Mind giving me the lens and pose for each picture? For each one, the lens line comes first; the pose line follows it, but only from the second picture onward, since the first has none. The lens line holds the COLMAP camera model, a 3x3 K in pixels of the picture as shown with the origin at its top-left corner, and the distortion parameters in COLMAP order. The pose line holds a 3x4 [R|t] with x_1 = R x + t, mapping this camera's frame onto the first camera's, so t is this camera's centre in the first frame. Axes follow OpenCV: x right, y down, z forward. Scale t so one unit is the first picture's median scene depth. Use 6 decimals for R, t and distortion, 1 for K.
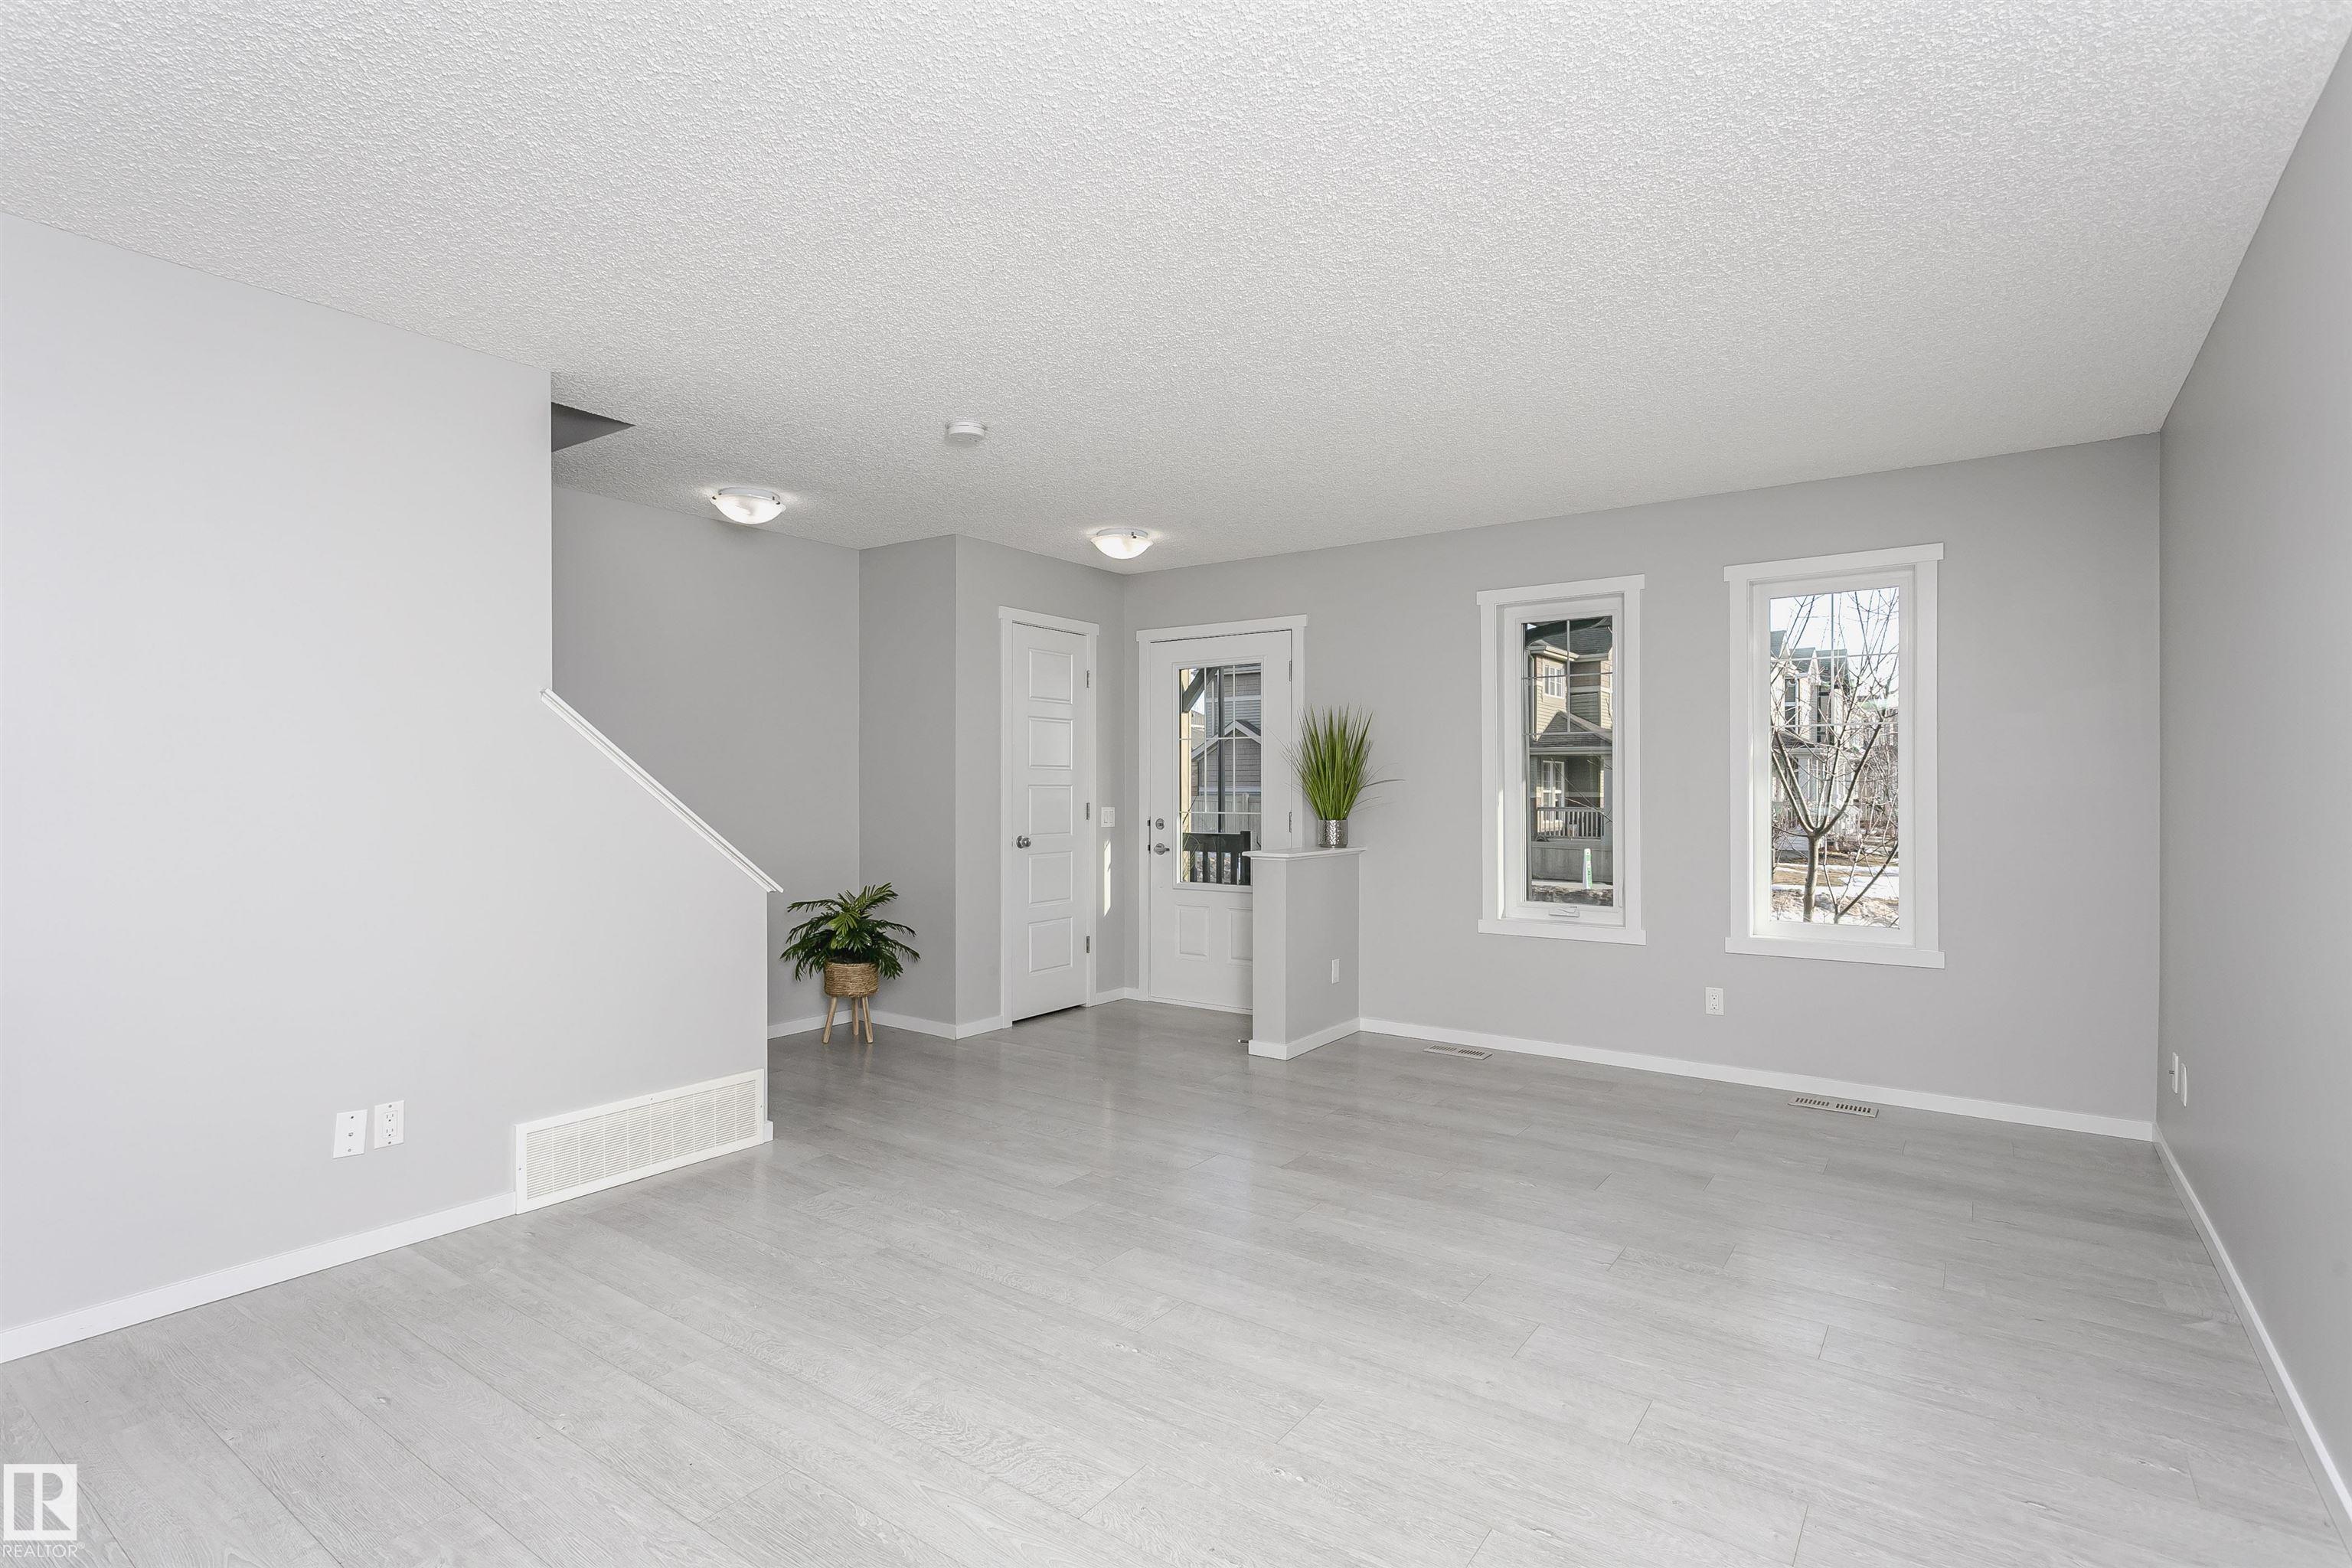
lens RADIAL K [[1131.3, 0, 1176.0], [0, 1131.3, 784.0], [0, 0, 1]] dist [0.020540, 0.000513]
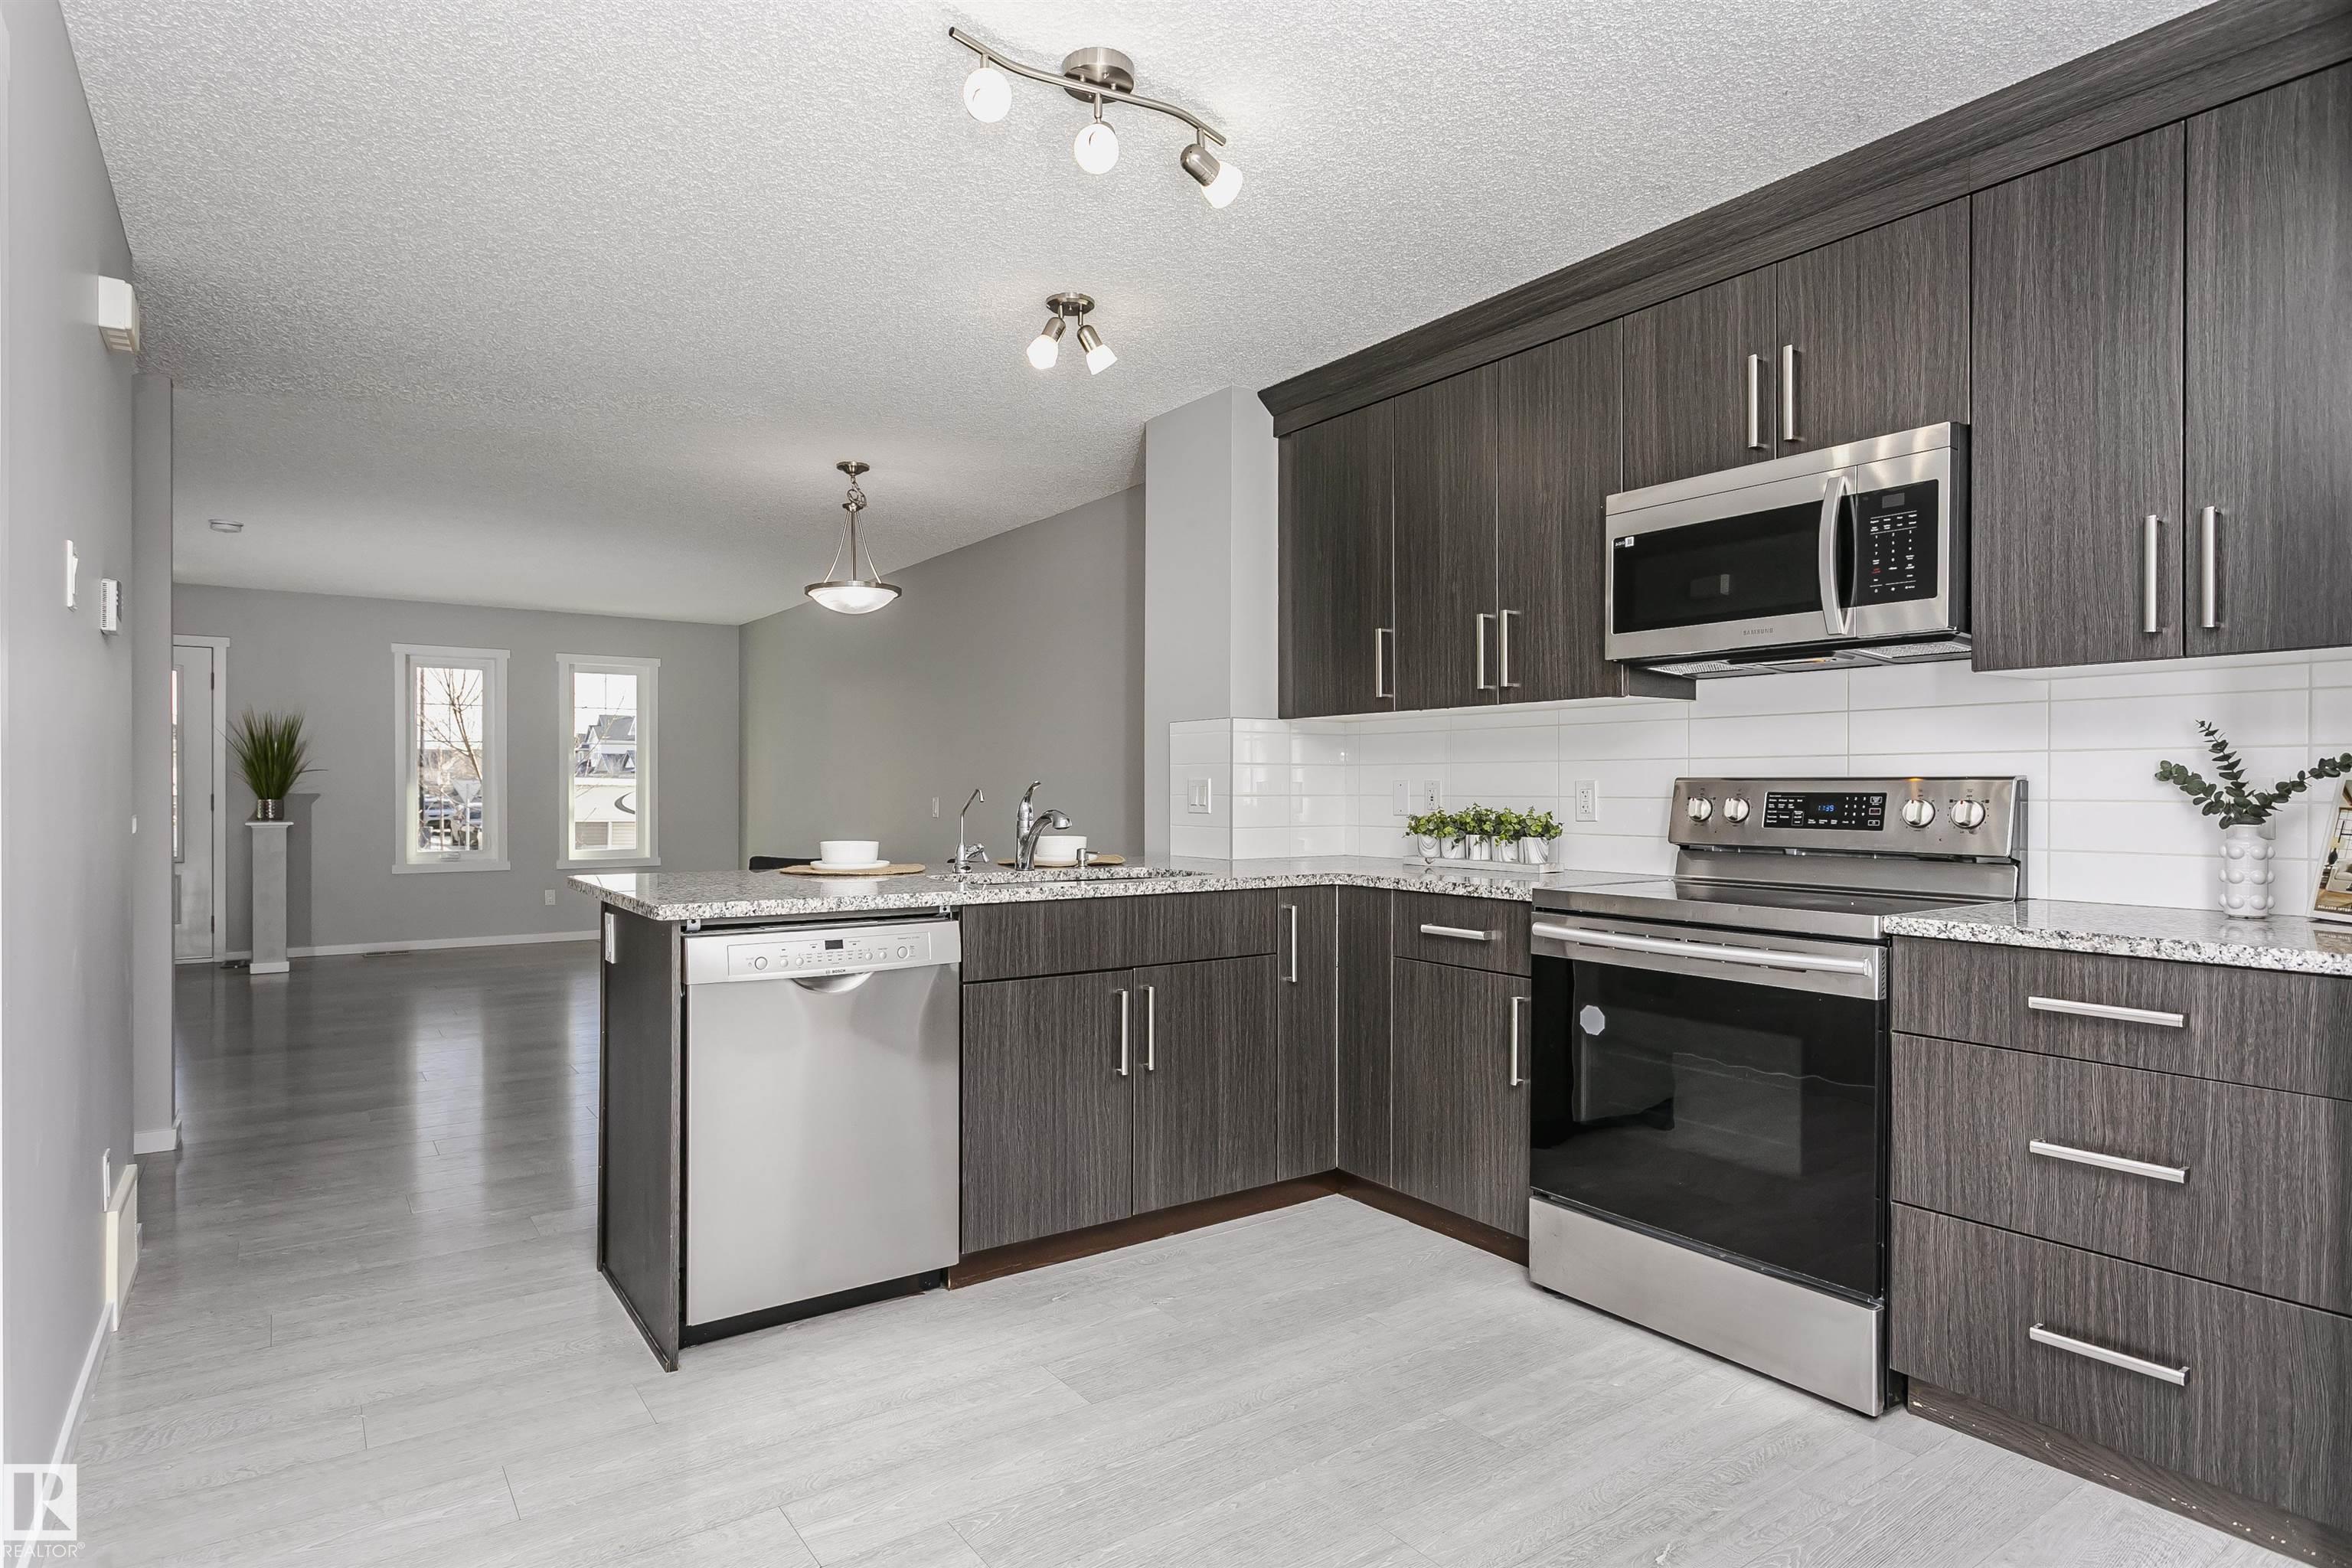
lens RADIAL K [[1248.1, 0, 1176.0], [0, 1248.1, 784.0], [0, 0, 1]] dist [0.001887, 0.000751]
pose [[0.316003, 0.003011, 0.948753, -0.939283], [-0.005778, 0.999983, -0.001249, 0.009694], [-0.948740, -0.005087, 0.316015, -0.474917]]
